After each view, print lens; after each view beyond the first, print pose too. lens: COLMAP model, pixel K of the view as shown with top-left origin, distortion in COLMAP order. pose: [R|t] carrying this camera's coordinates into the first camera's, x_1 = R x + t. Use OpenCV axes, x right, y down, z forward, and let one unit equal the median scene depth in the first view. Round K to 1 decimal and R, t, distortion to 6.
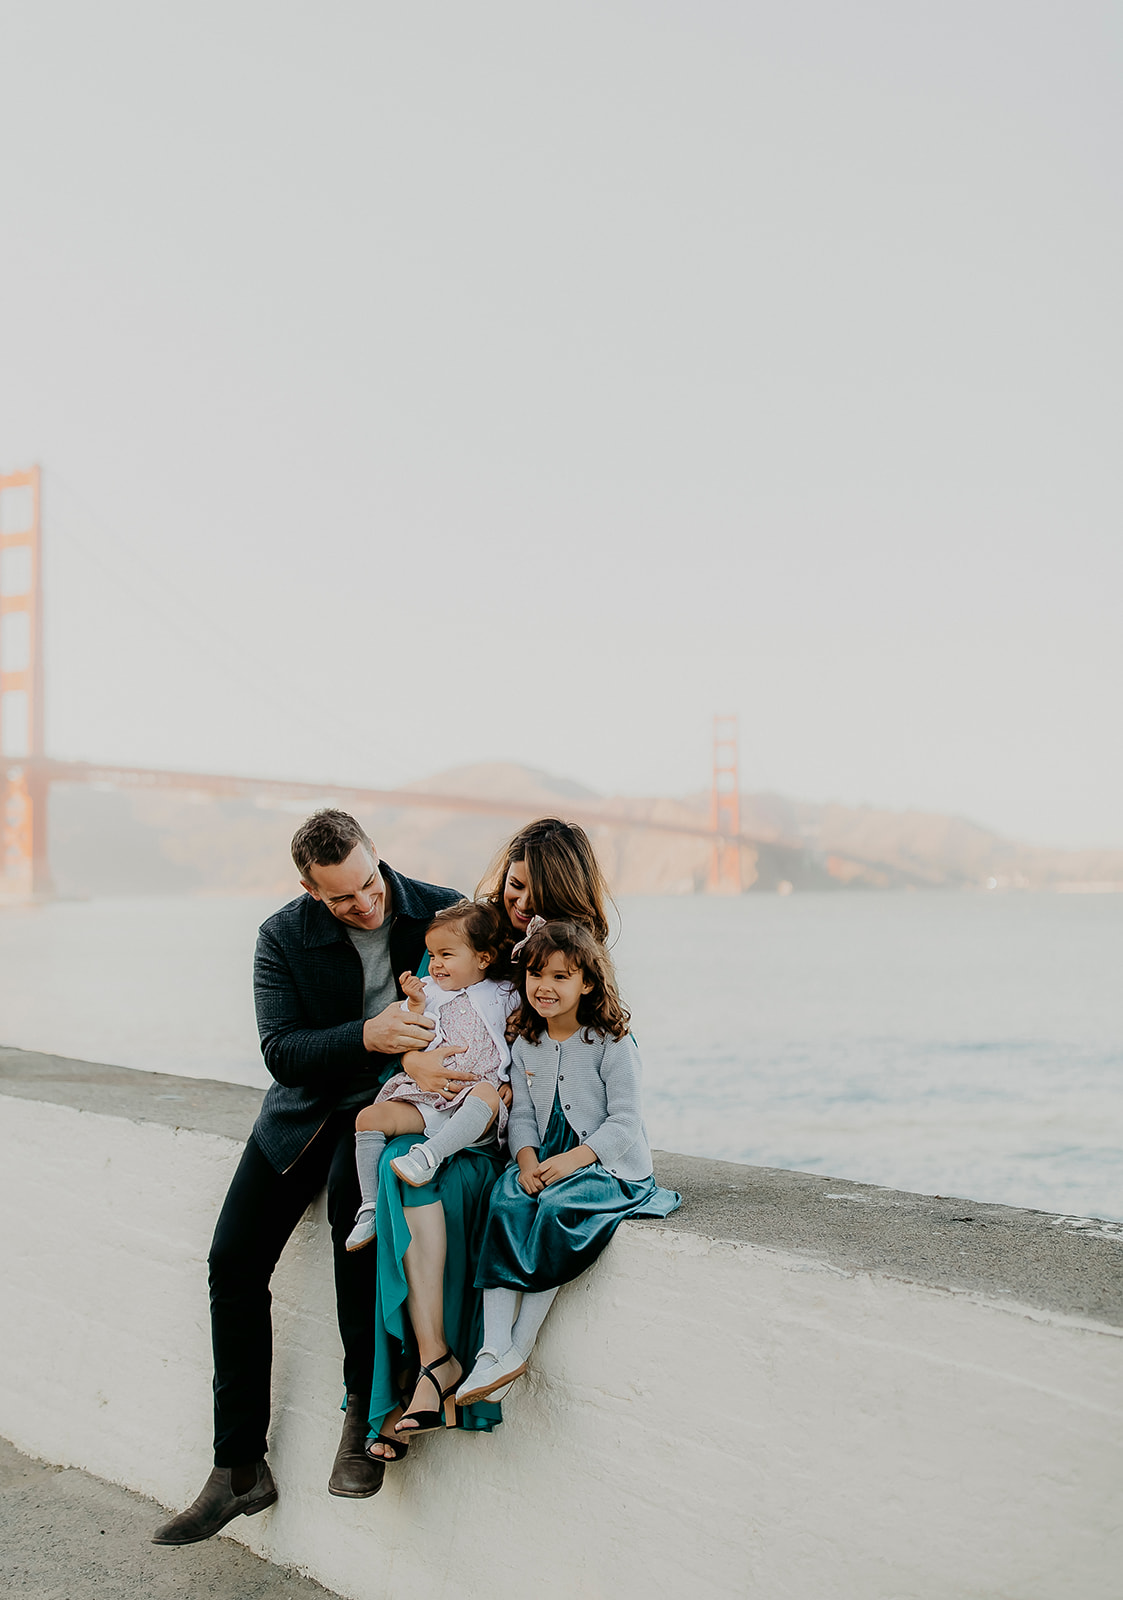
lens RADIAL K [[1715.4, 0, 561.5], [0, 1715.4, 800.0], [0, 0, 1]] dist [-0.005054, -0.000911]
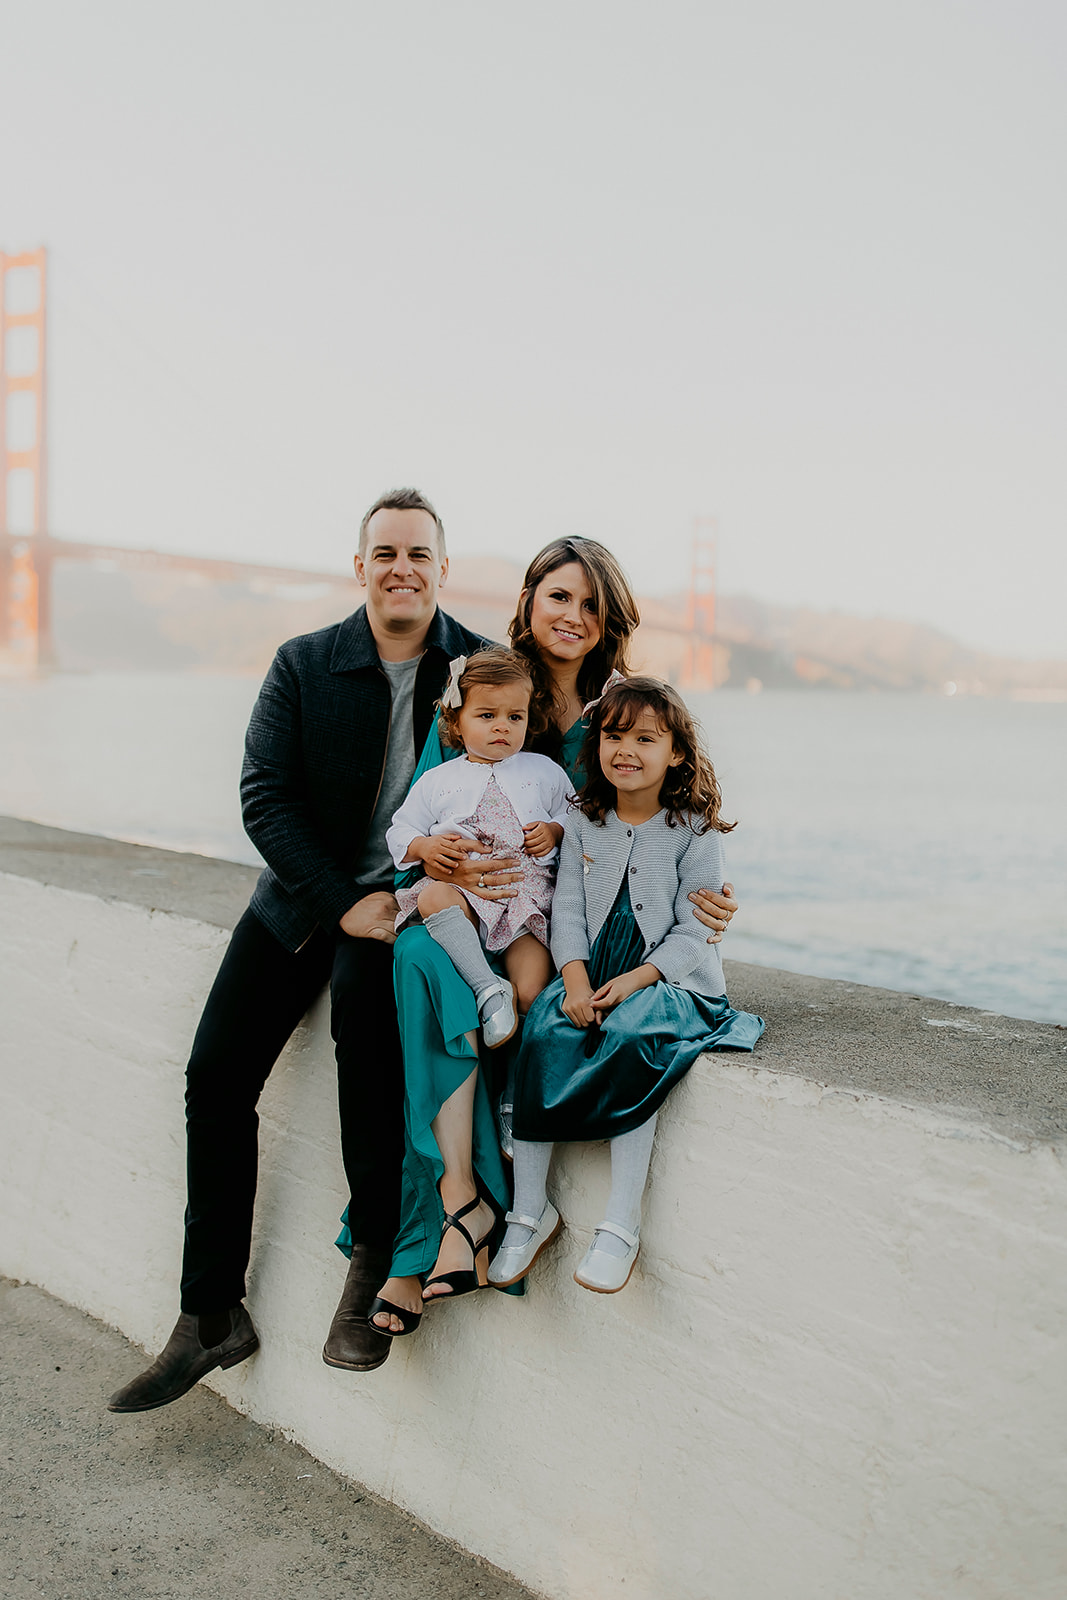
lens RADIAL K [[1618.7, 0, 537.4], [0, 1618.7, 750.4], [0, 0, 1]] dist [0.004734, -0.010494]
pose [[0.999410, 0.034343, 0.000627, -0.039604], [-0.034248, 0.994934, 0.094515, 0.032554], [0.002622, -0.094481, 0.995523, 0.232857]]
